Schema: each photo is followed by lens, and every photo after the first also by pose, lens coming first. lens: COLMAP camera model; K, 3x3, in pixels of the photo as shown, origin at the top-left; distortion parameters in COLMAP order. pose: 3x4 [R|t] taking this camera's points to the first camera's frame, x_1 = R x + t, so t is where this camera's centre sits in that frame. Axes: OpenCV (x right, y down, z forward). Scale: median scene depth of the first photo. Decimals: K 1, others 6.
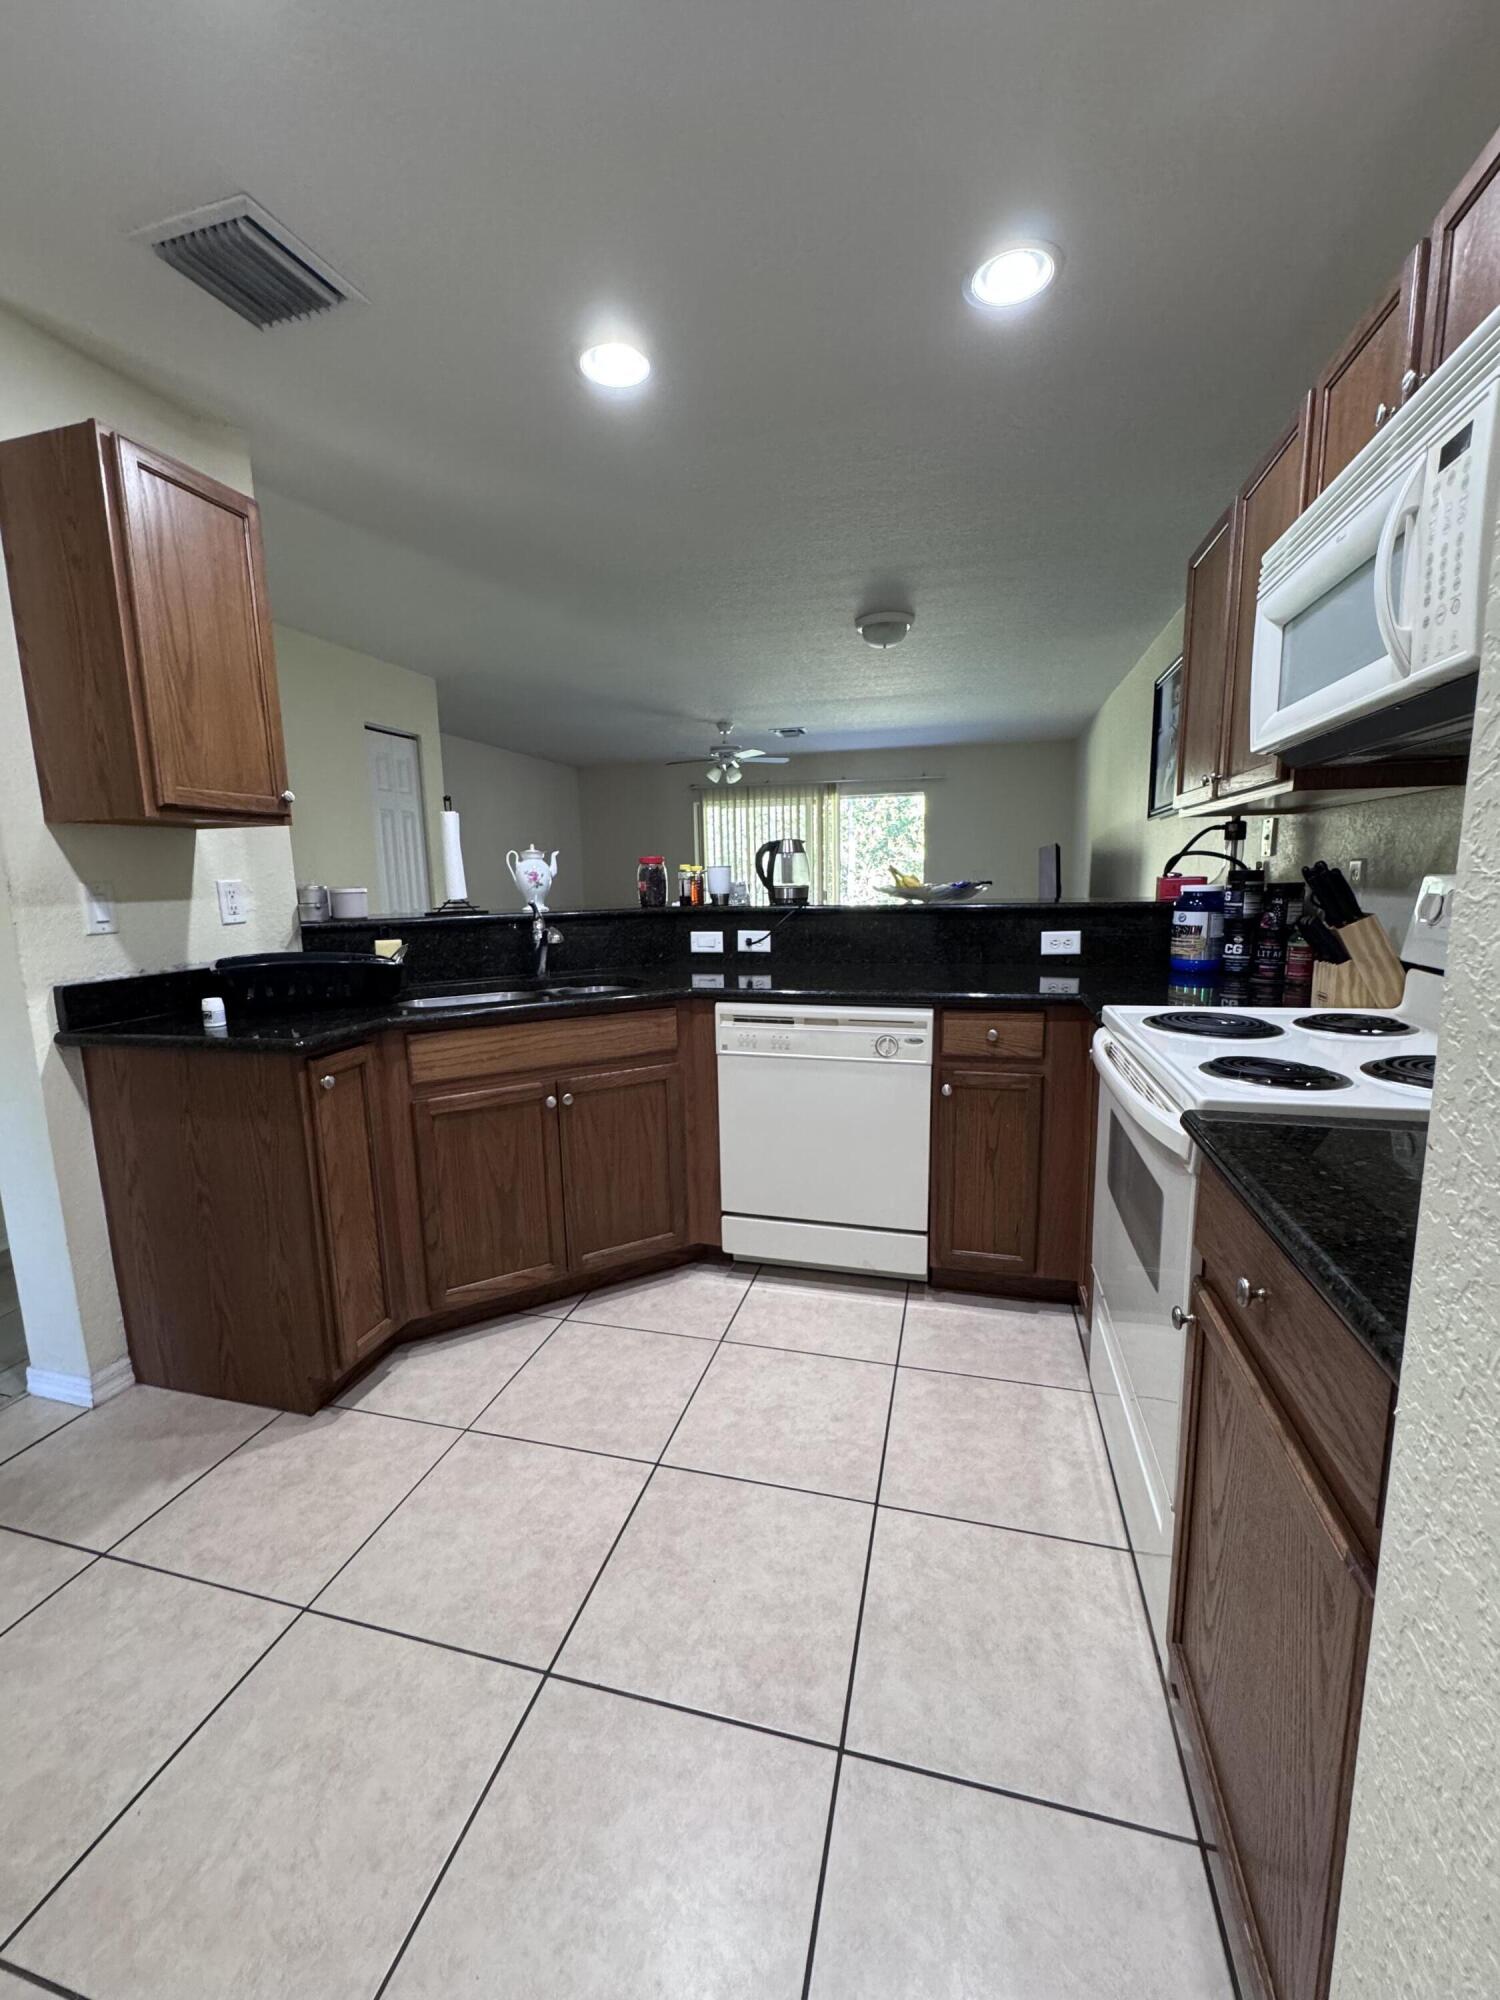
lens RADIAL K [[799.6, 0, 754.4], [0, 799.6, 1001.3], [0, 0, 1]] dist [-0.003019, 0.000346]
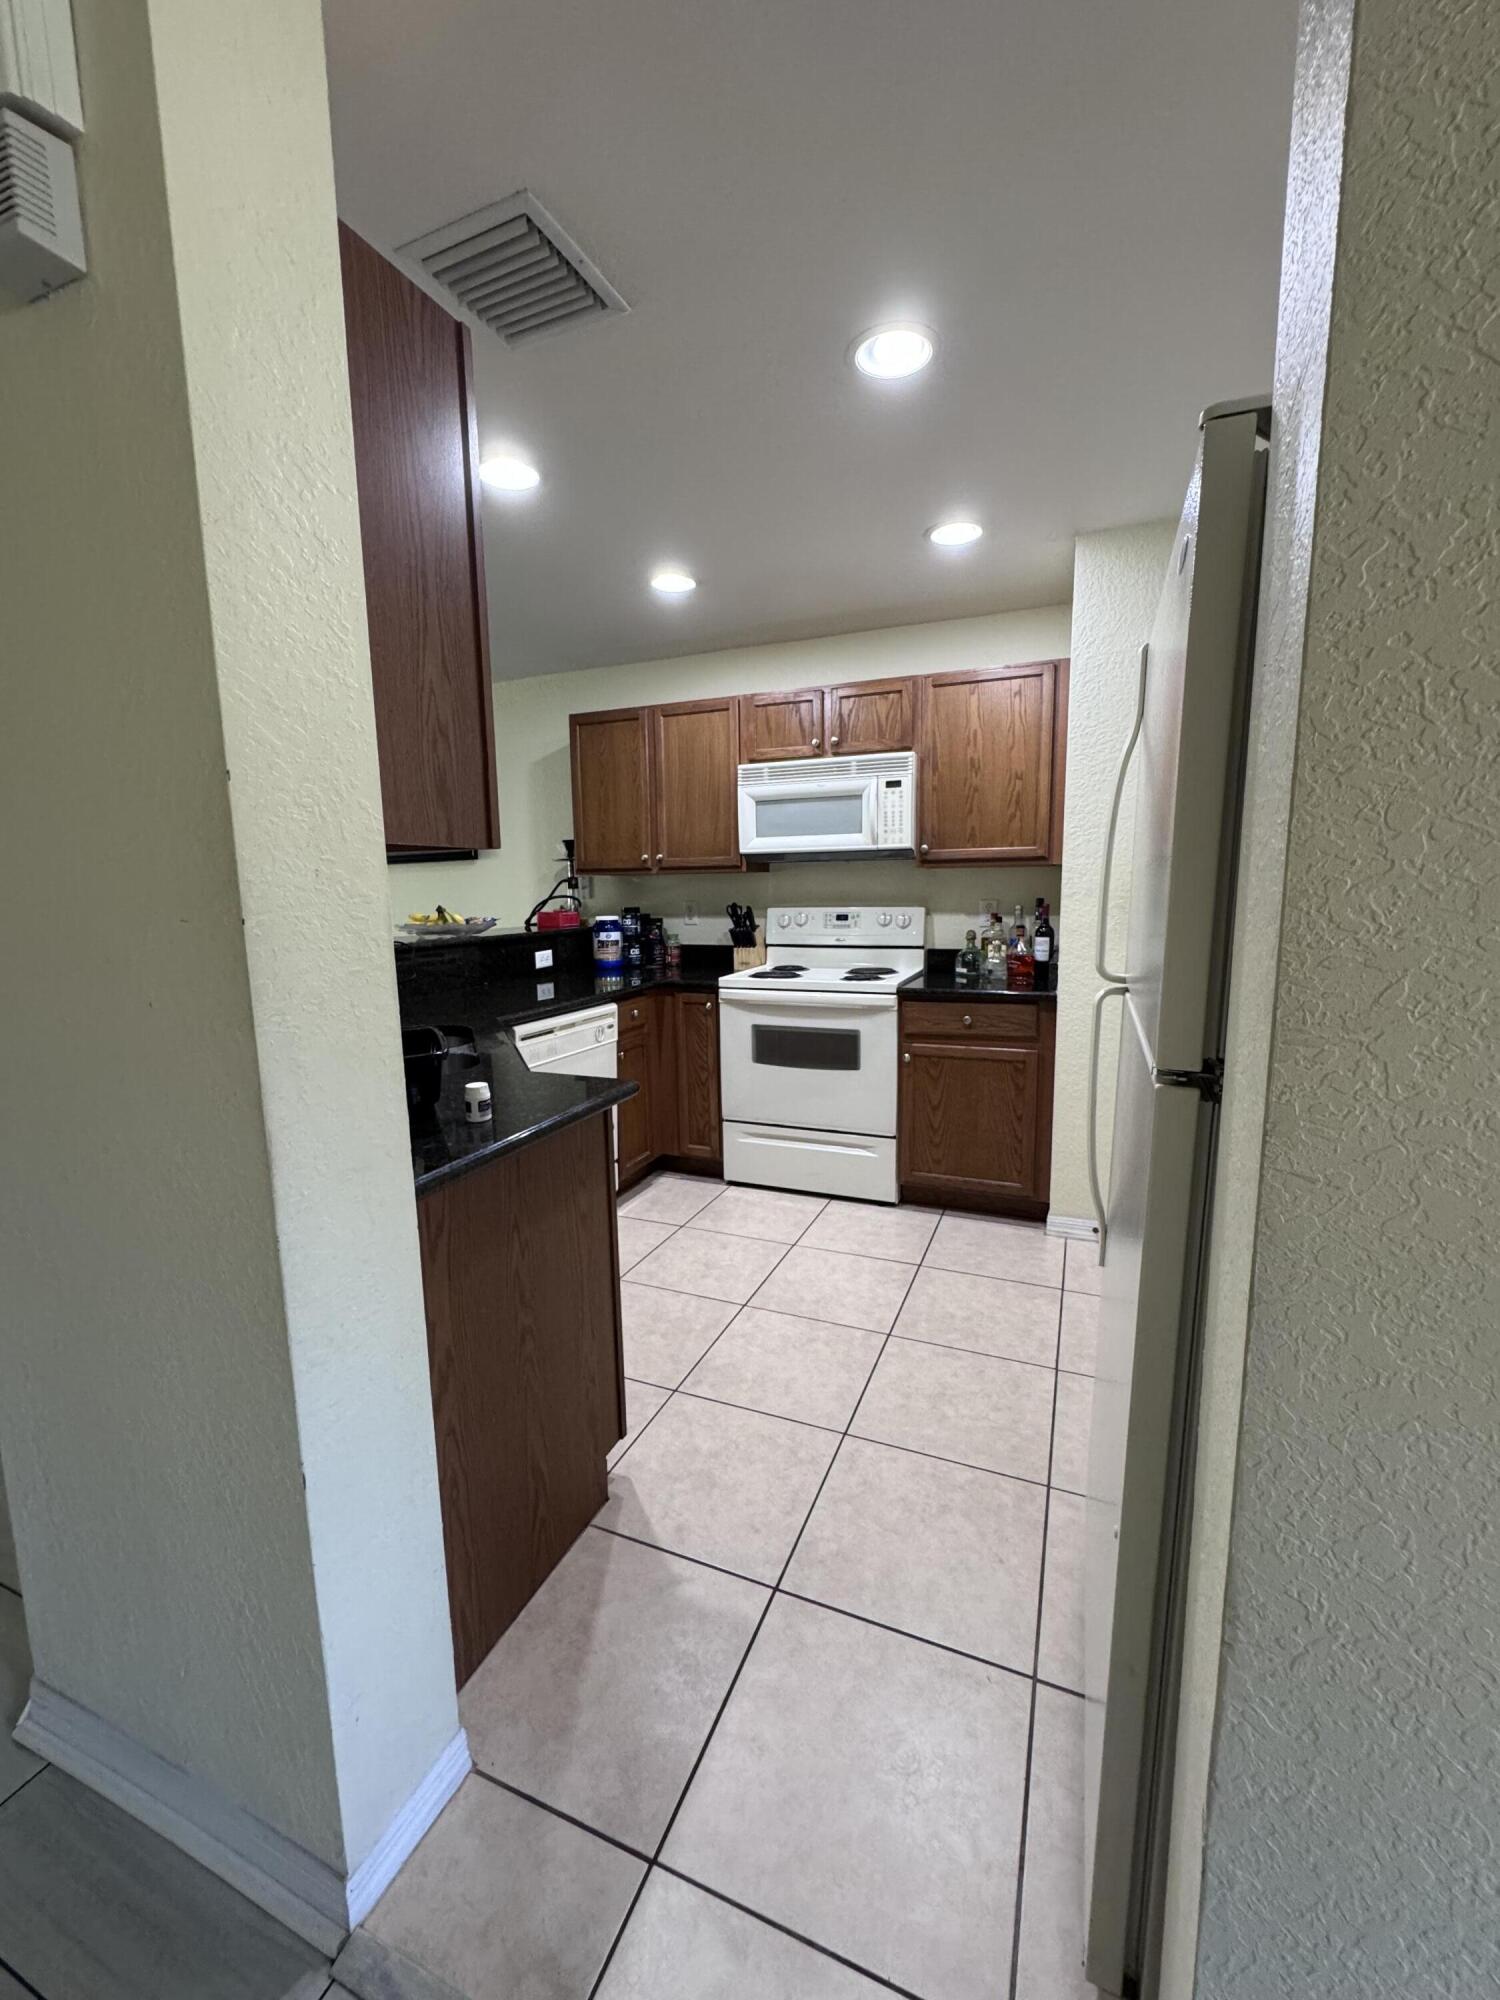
lens RADIAL K [[799.6, 0, 754.1], [0, 799.6, 1001.2], [0, 0, 1]] dist [-0.003019, 0.000346]
pose [[0.133647, -0.123693, 0.983280, -1.395120], [0.166309, 0.980909, 0.100790, -0.115659], [-0.976975, 0.150058, 0.151666, 0.615587]]
